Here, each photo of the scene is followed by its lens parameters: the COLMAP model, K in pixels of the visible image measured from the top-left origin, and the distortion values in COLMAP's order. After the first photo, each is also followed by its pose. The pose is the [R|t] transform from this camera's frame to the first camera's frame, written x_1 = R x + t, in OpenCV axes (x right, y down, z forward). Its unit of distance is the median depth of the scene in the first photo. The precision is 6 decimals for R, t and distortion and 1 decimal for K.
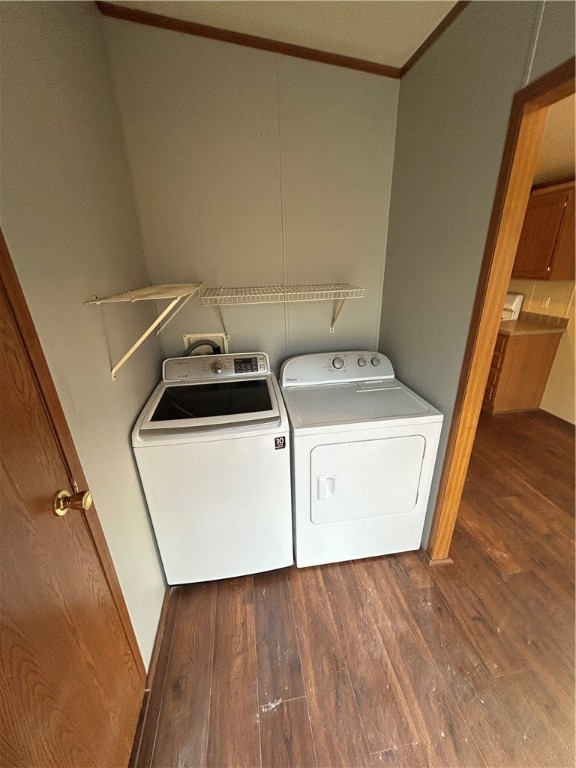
lens RADIAL K [[308.4, 0, 289.3], [0, 308.4, 384.0], [0, 0, 1]] dist [-0.000355, 0.000005]
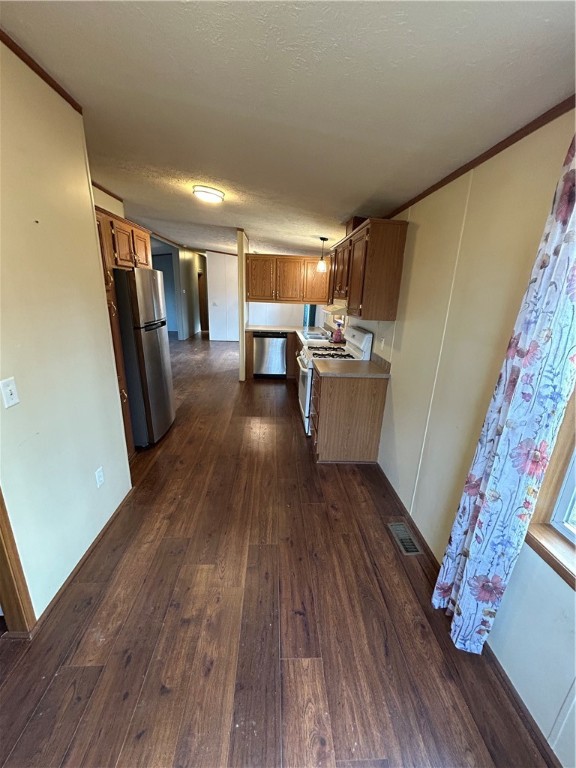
lens RADIAL K [[308.4, 0, 289.3], [0, 308.4, 384.0], [0, 0, 1]] dist [-0.000355, 0.000005]
pose [[0.992421, 0.088884, -0.084858, 0.630806], [-0.095733, 0.992156, -0.080379, -0.047613], [0.077048, 0.087894, 0.993146, 0.094064]]
